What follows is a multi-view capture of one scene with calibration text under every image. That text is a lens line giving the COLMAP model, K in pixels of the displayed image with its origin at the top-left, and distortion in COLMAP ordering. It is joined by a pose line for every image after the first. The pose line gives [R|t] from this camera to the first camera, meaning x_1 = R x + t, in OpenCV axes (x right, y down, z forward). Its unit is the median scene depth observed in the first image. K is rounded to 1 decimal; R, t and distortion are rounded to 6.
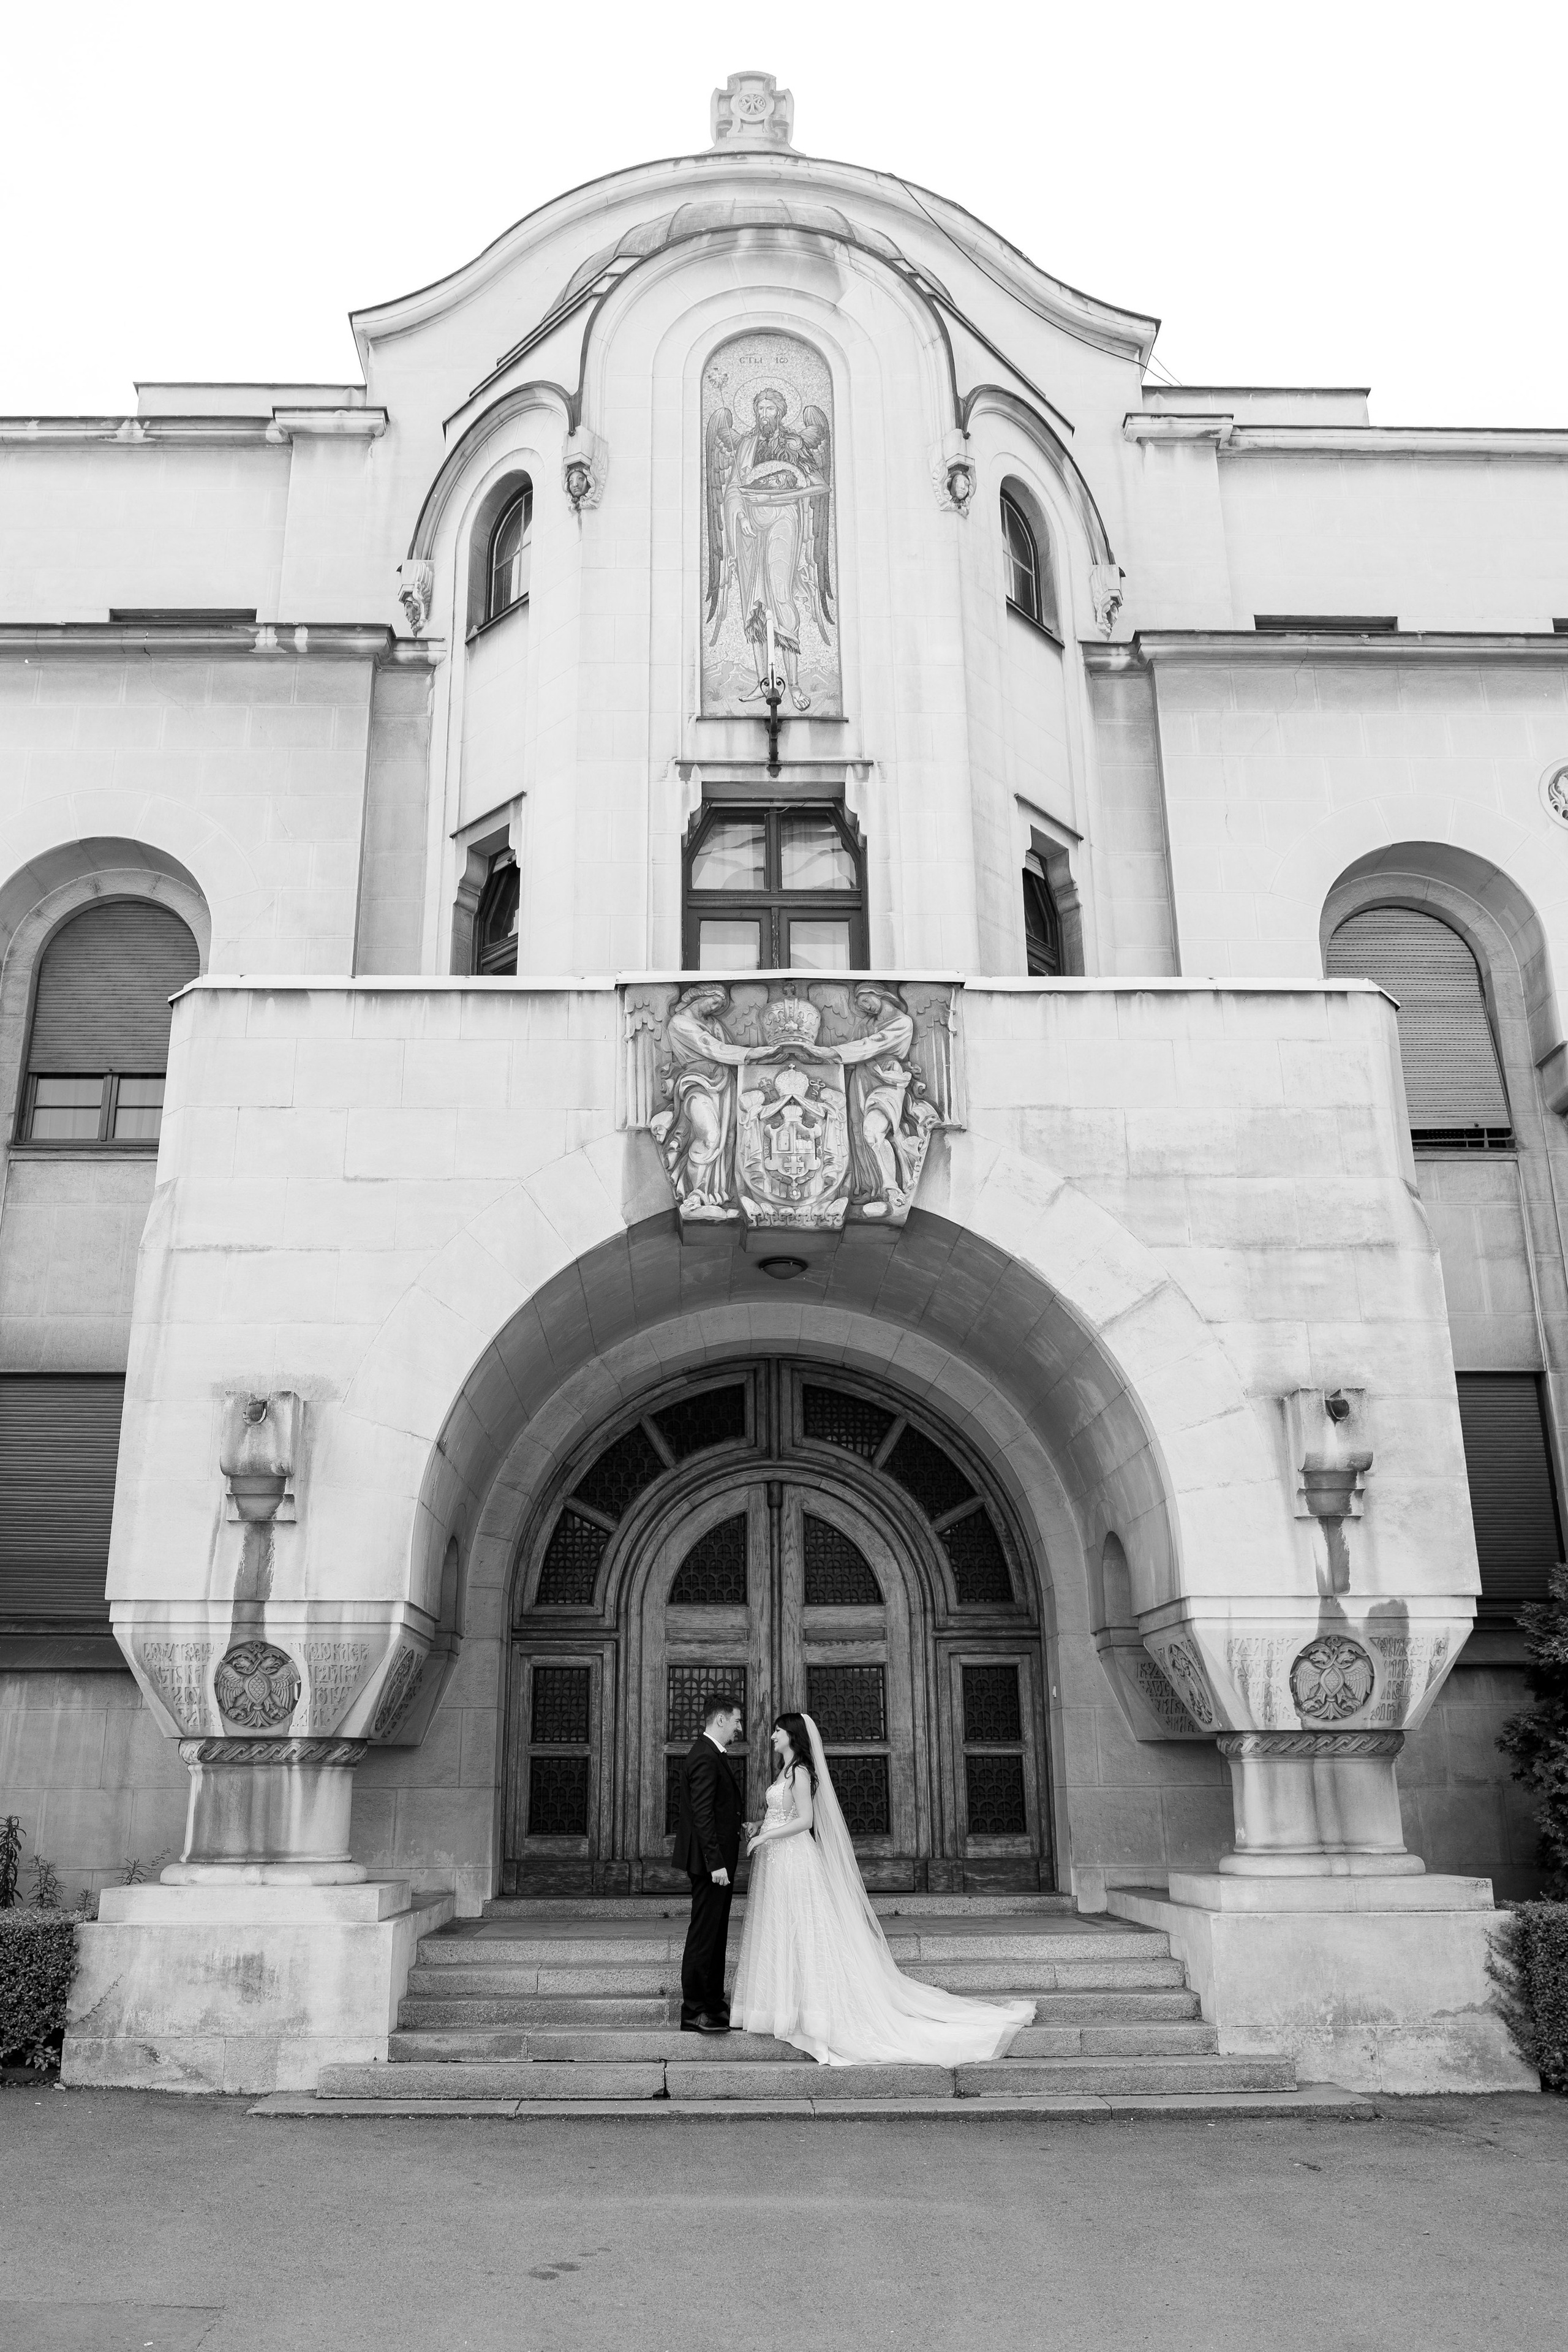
lens RADIAL K [[1709.6, 0, 786.4], [0, 1709.6, 1268.8], [0, 0, 1]] dist [-0.028298, 0.001618]
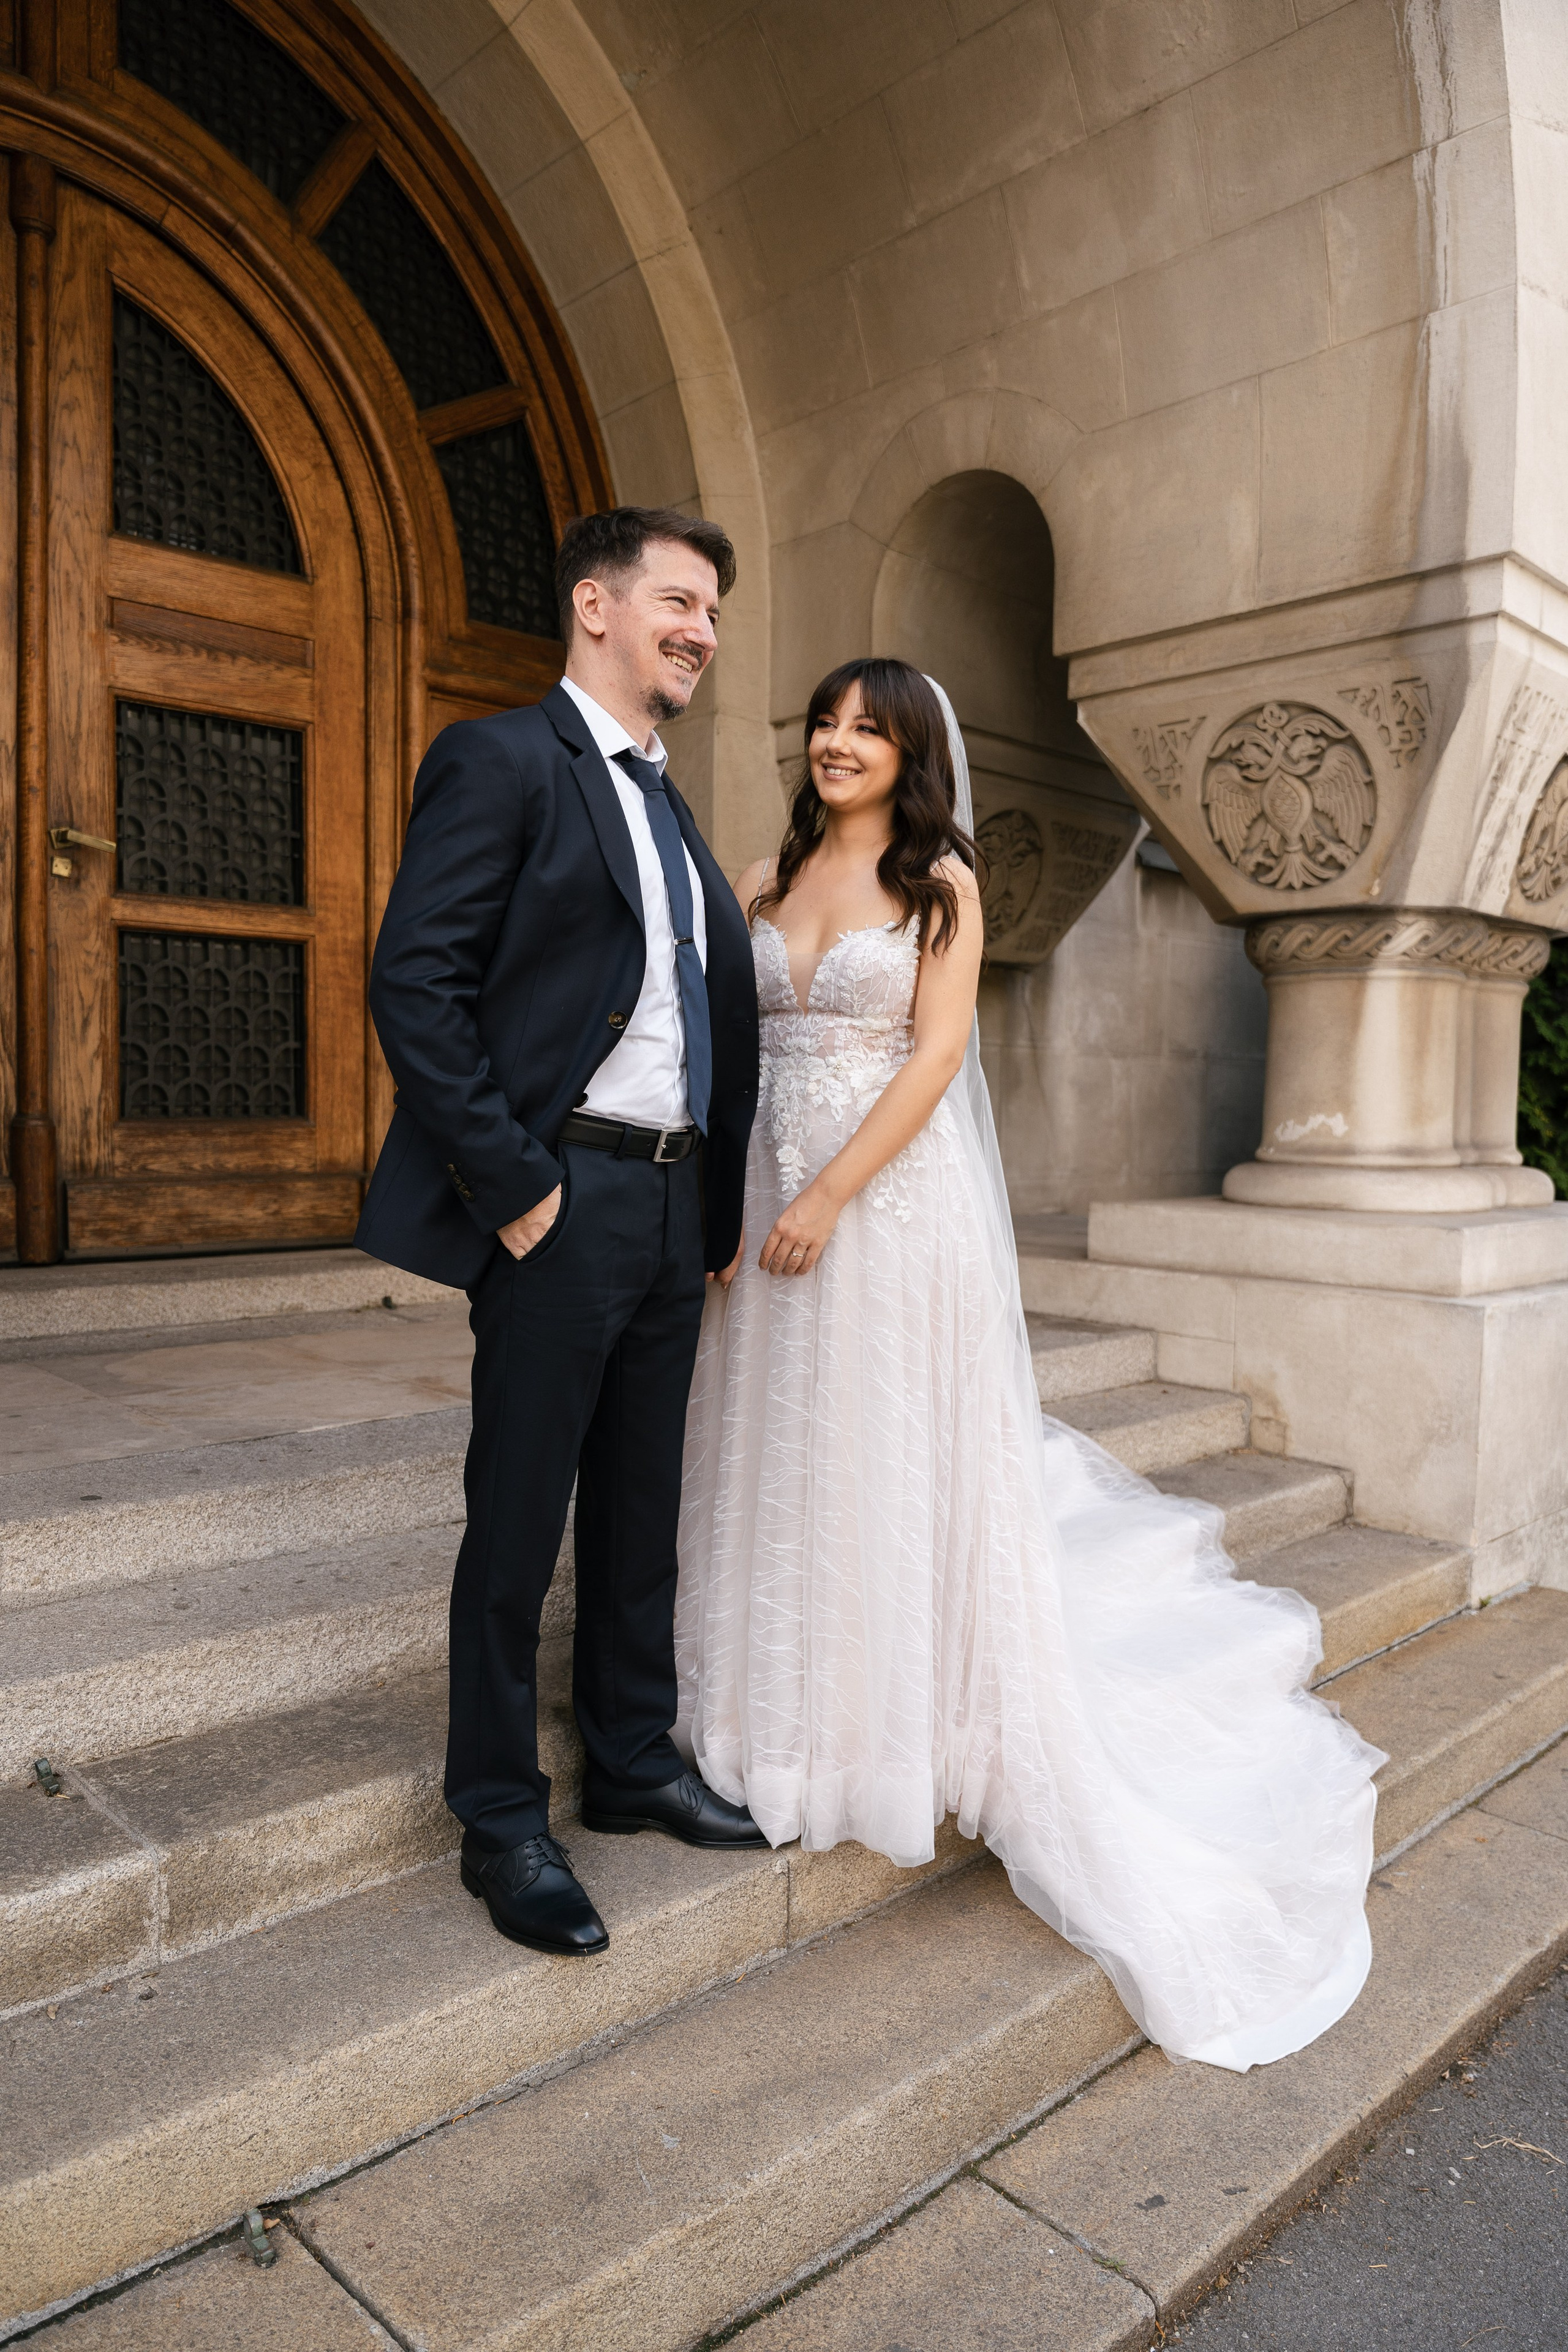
lens RADIAL K [[1573.2, 0, 791.4], [0, 1573.2, 1150.5], [0, 0, 1]] dist [-0.015227, 0.003383]
pose [[0.757911, -0.006377, 0.652326, -0.108456], [-0.209308, 0.944708, 0.252421, 0.222521], [-0.617868, -0.327850, 0.714670, 0.666165]]
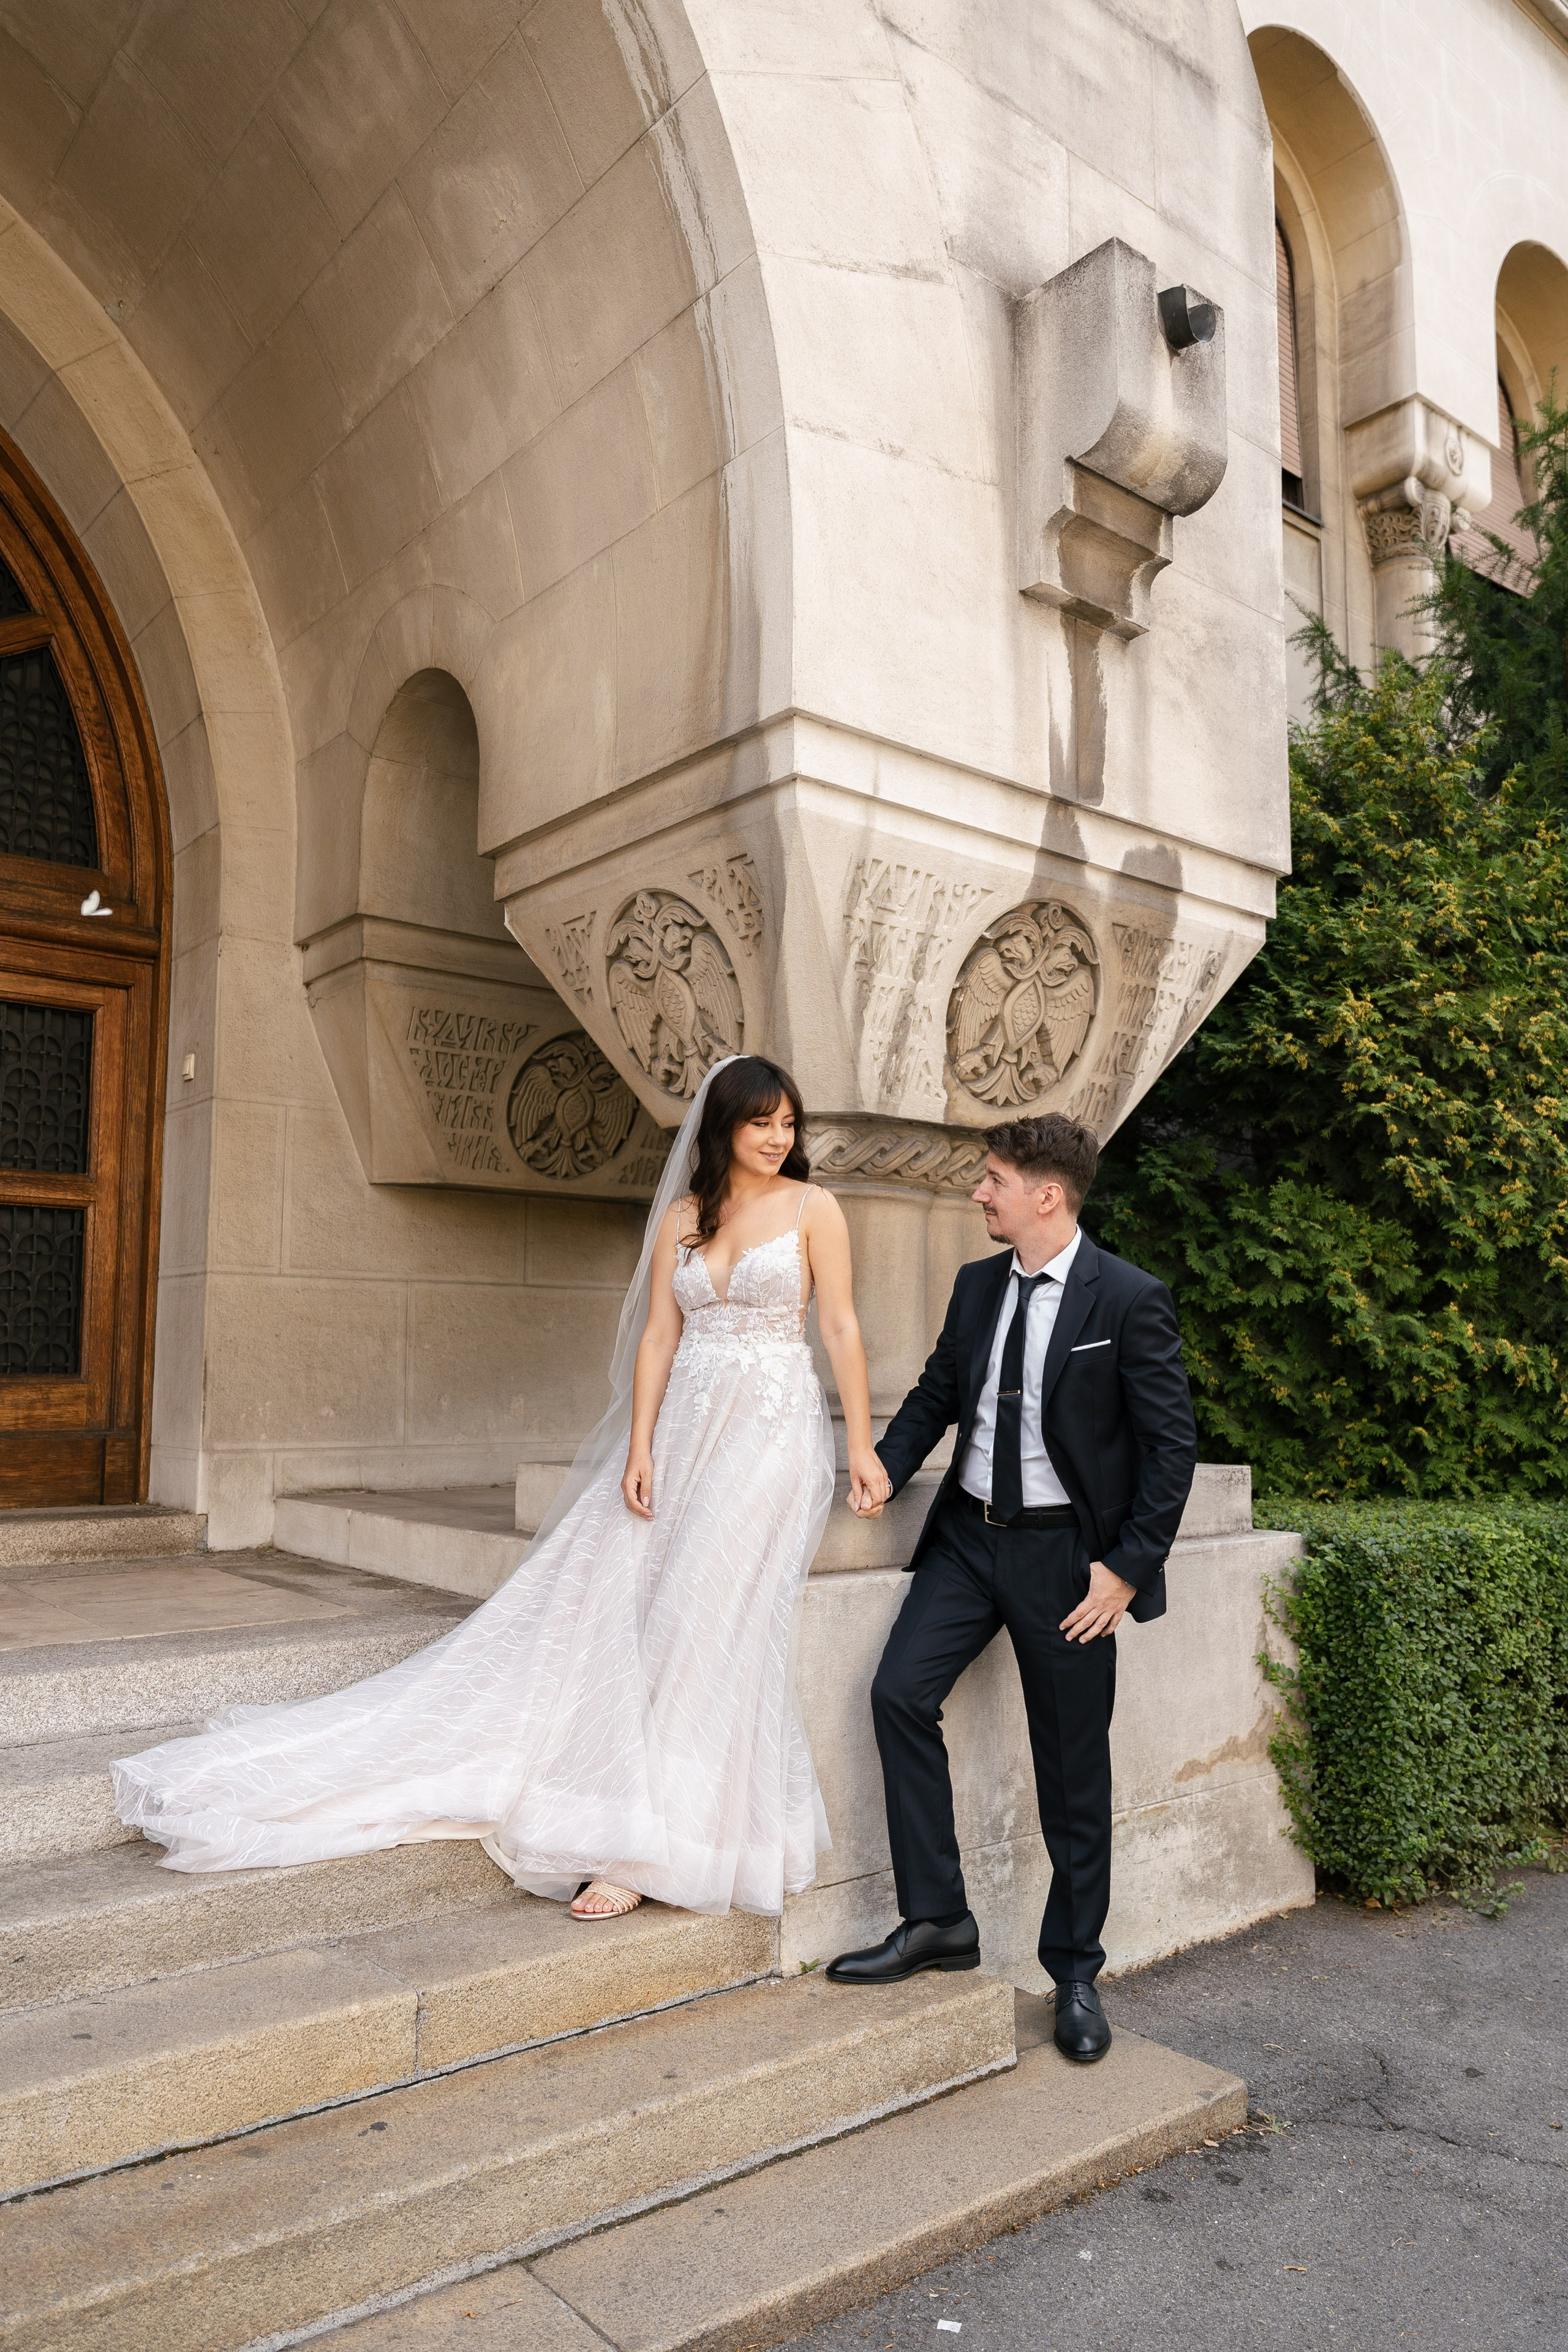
lens RADIAL K [[1642.4, 0, 784.0], [0, 1642.4, 1176.0], [0, 0, 1]] dist [-0.000683, -0.006967]
pose [[0.806402, 0.074411, 0.586667, 0.036056], [-0.180922, 0.975528, 0.124953, 0.203425], [-0.563012, -0.206903, 0.800130, 0.594273]]
